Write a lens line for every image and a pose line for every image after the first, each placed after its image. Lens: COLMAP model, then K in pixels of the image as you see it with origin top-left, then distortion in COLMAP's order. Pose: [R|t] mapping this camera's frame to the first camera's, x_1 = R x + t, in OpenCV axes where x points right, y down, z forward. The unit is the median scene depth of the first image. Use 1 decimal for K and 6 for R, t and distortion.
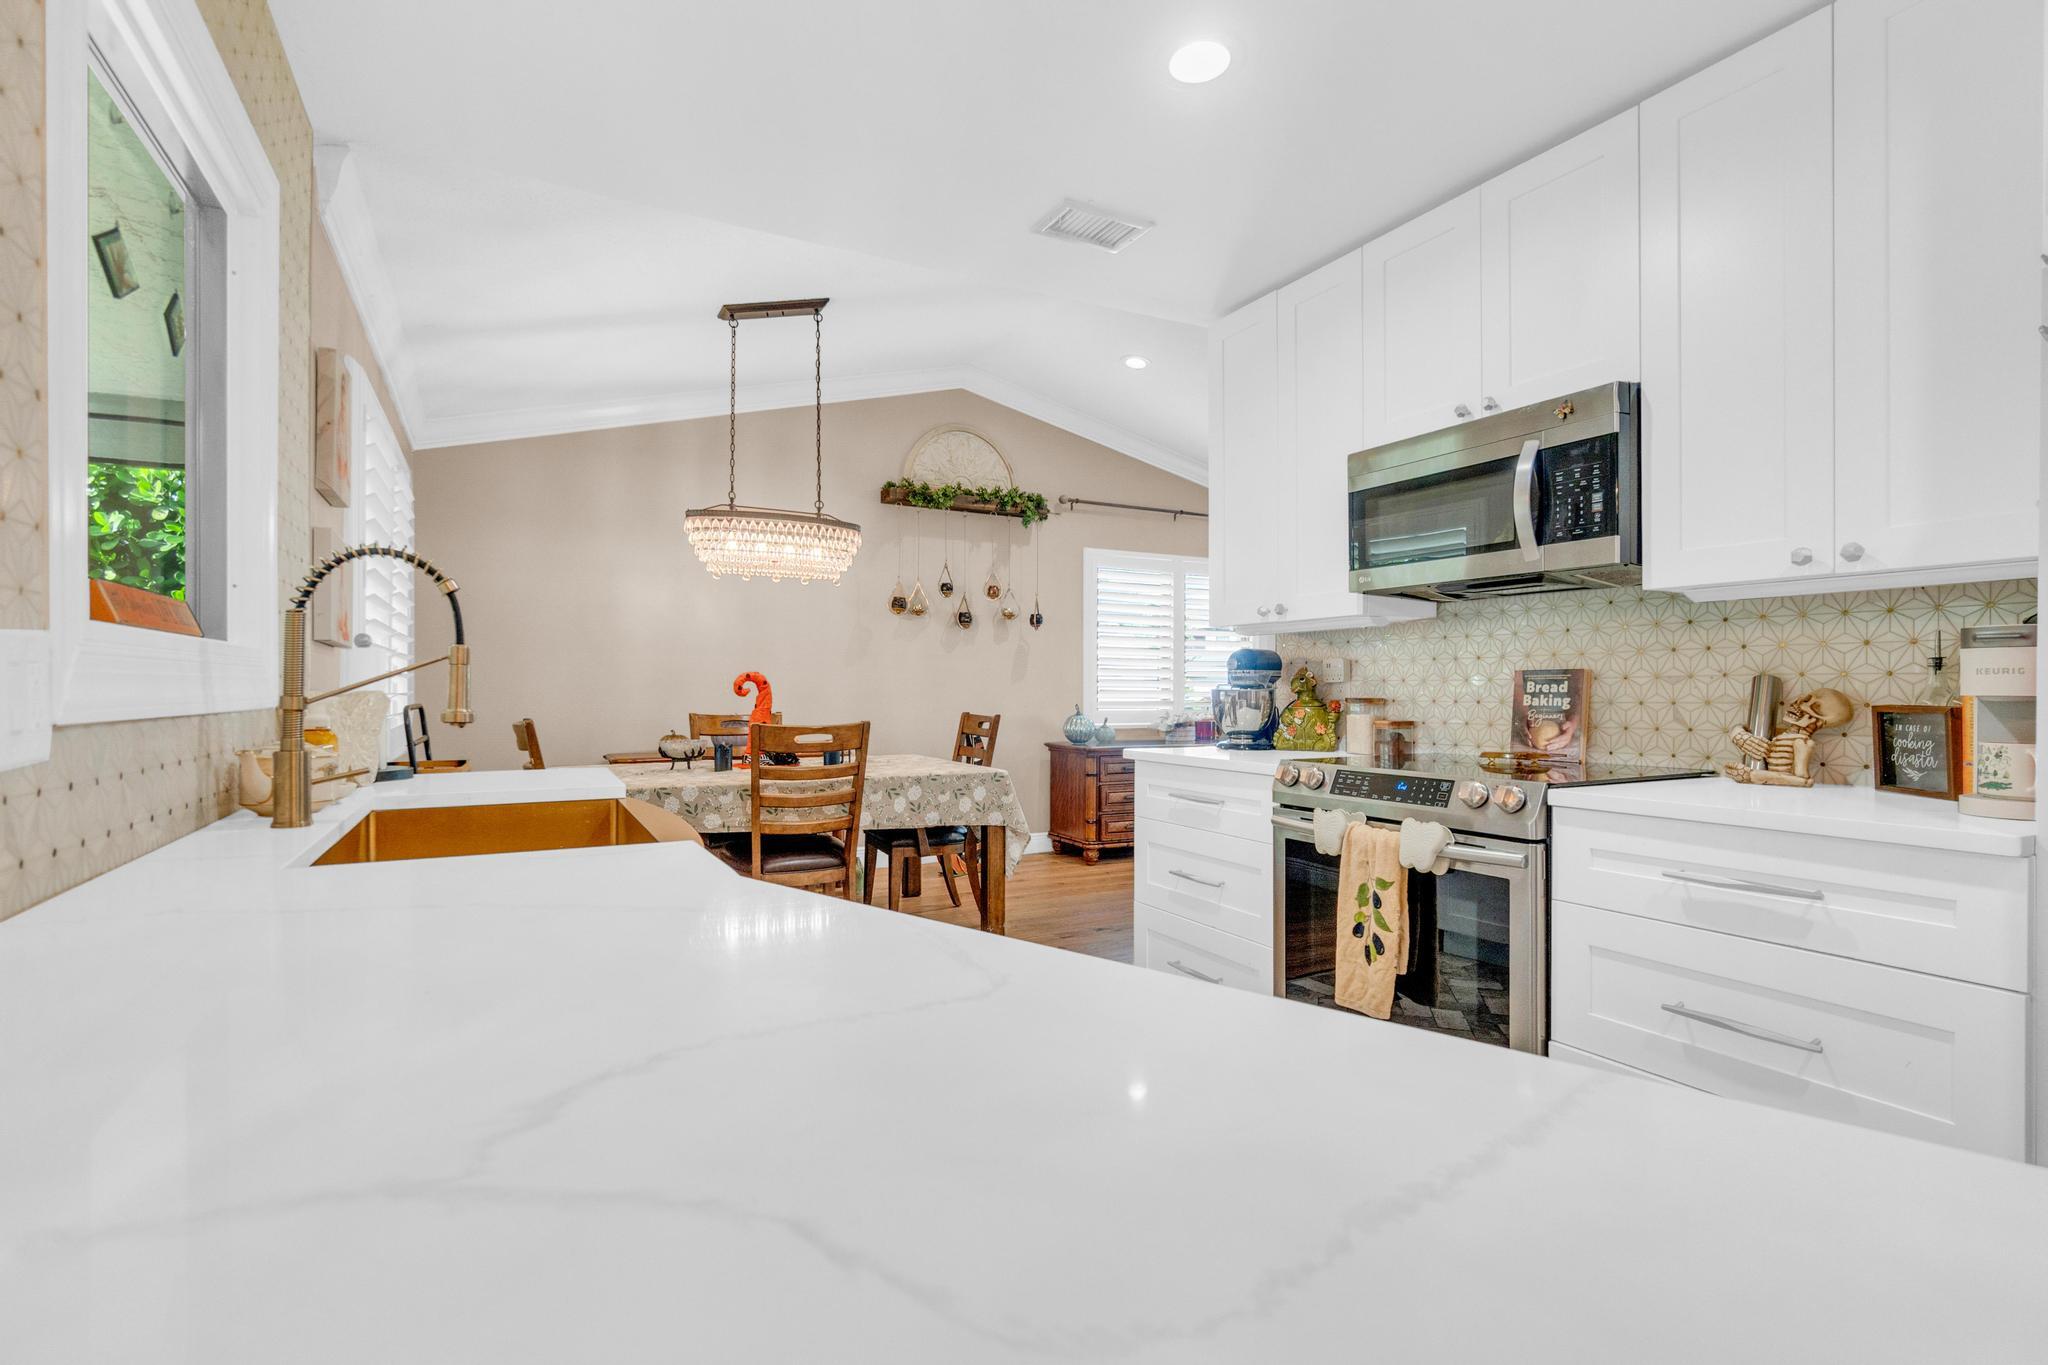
lens RADIAL K [[949.9, 0, 998.9], [0, 949.9, 688.3], [0, 0, 1]] dist [-0.004073, 0.000637]
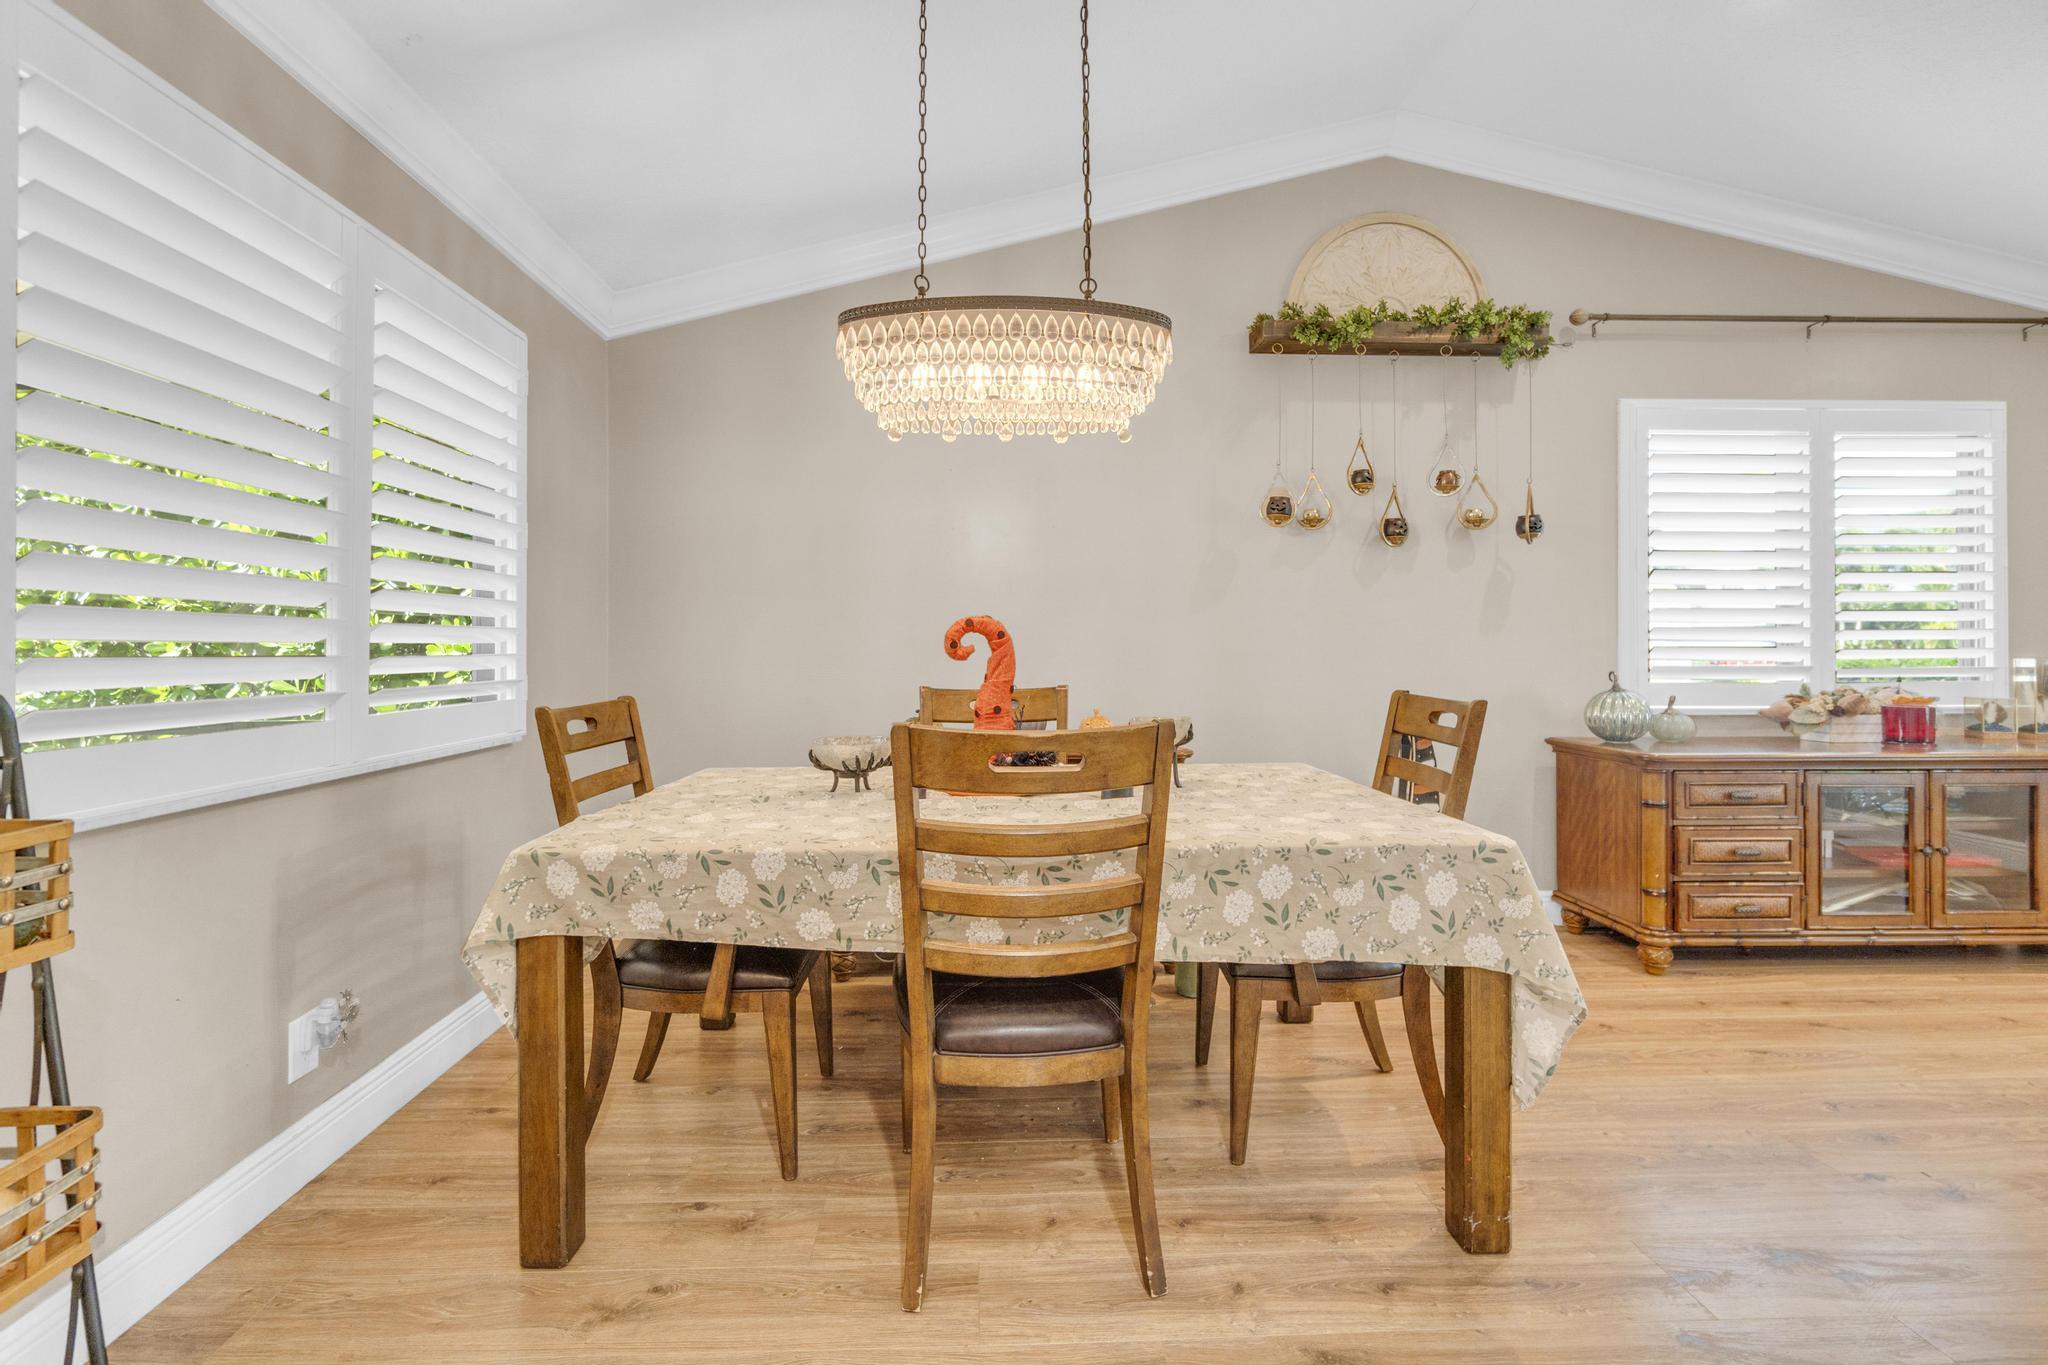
lens RADIAL K [[893.8, 0, 1008.5], [0, 893.8, 648.3], [0, 0, 1]] dist [-0.006830, 0.002227]
pose [[0.903850, -0.007922, -0.427776, -0.026152], [0.006153, 0.999966, -0.005518, 0.006204], [0.427806, 0.002355, 0.903868, 0.623132]]
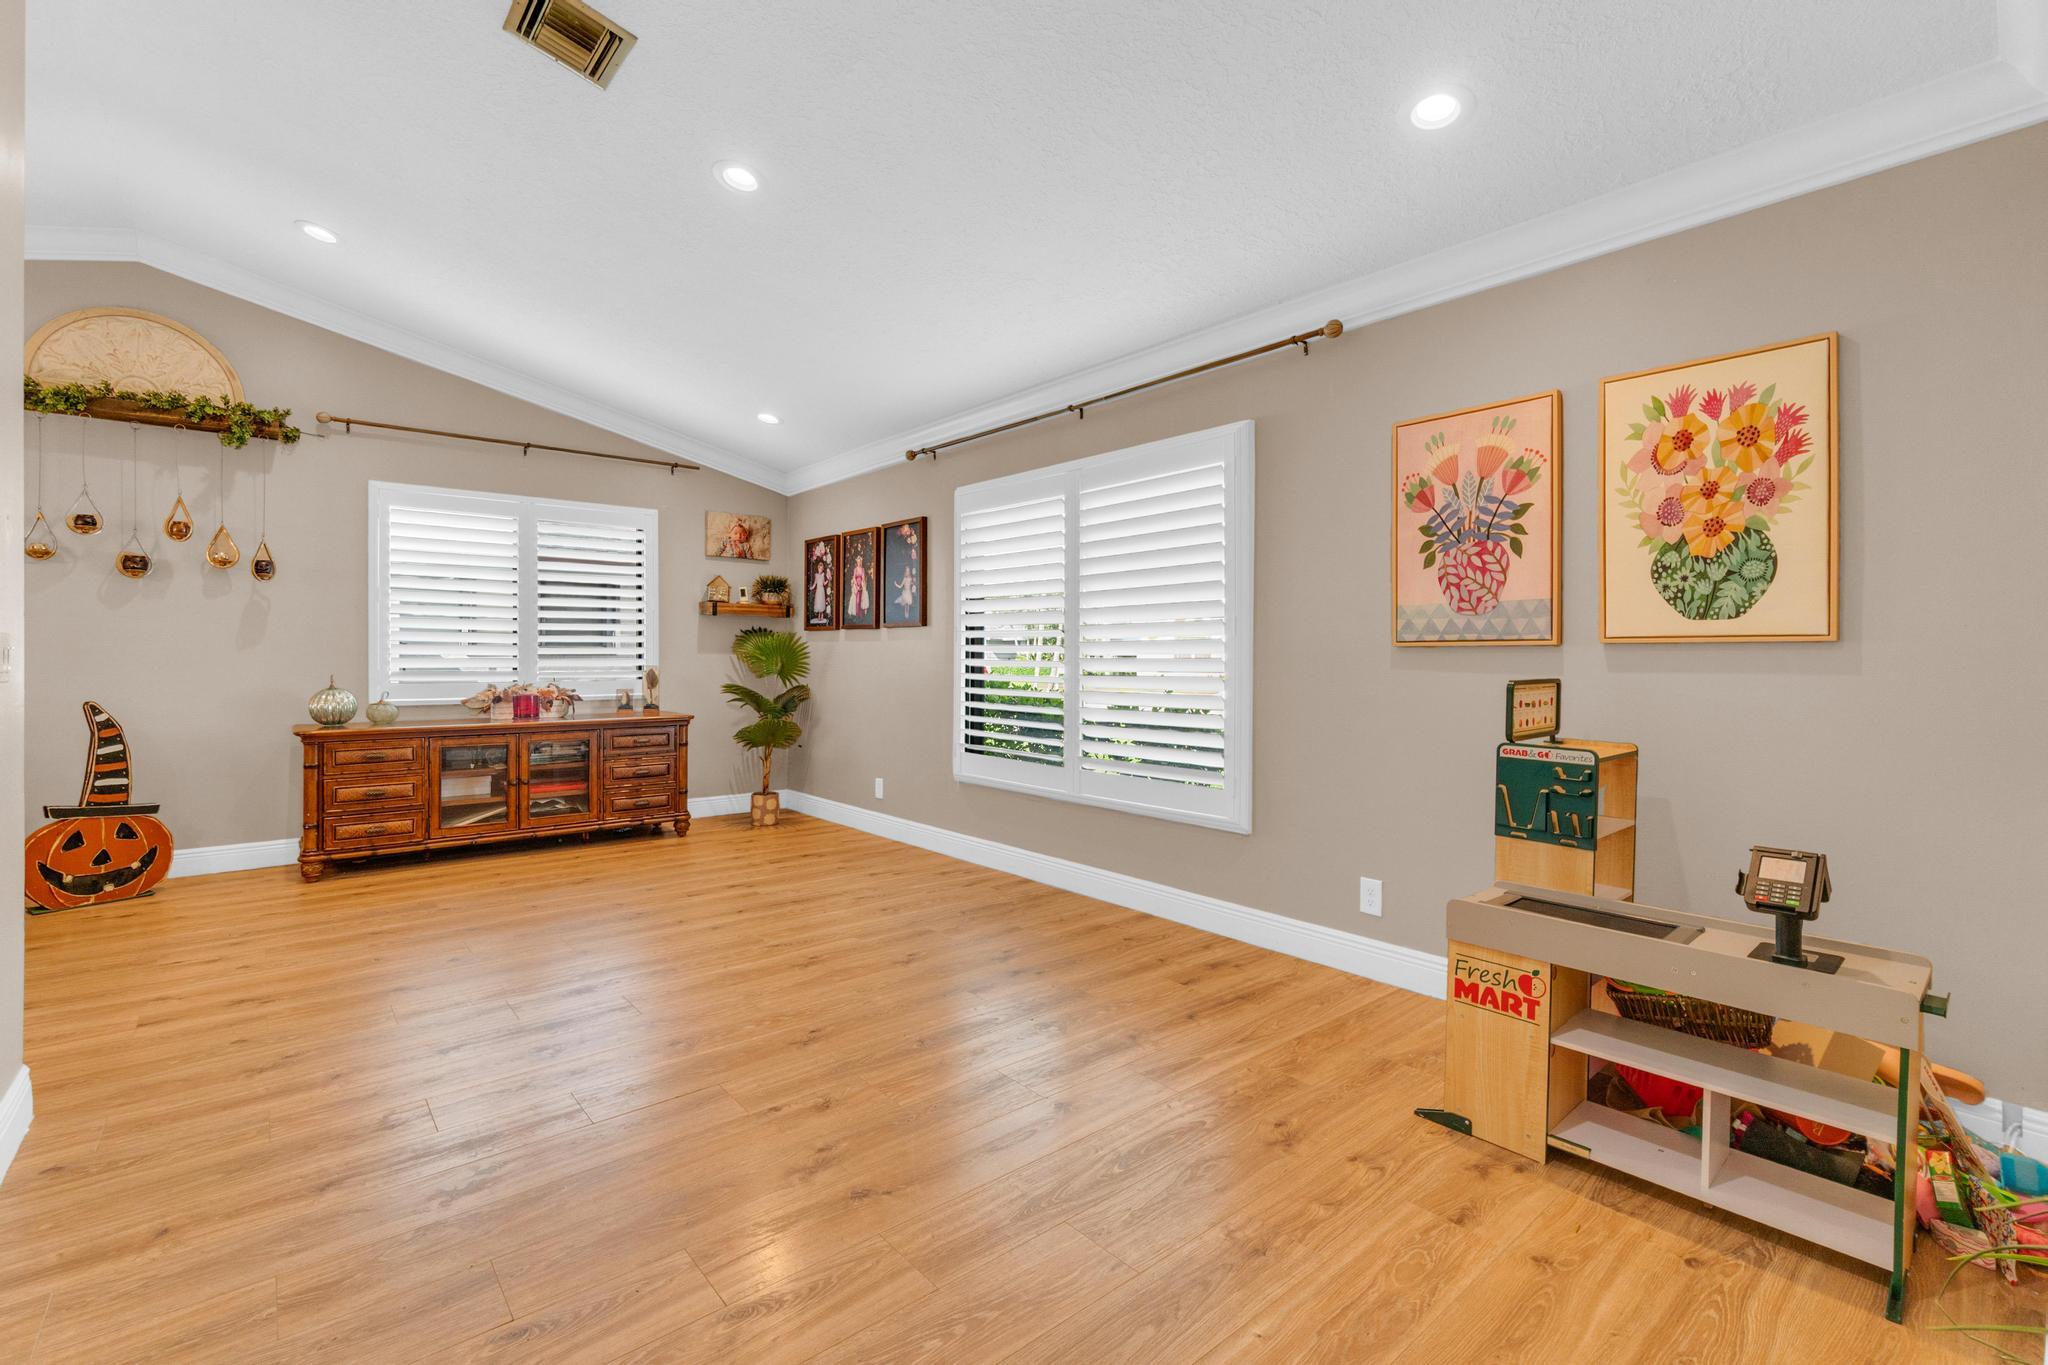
lens RADIAL K [[893.8, 0, 1005.1], [0, 893.8, 652.3], [0, 0, 1]] dist [-0.006830, 0.002227]
pose [[0.971510, -0.006173, 0.236919, 0.765465], [0.008626, 0.999919, -0.009316, 0.015320], [-0.236843, 0.011094, 0.971485, 0.243645]]
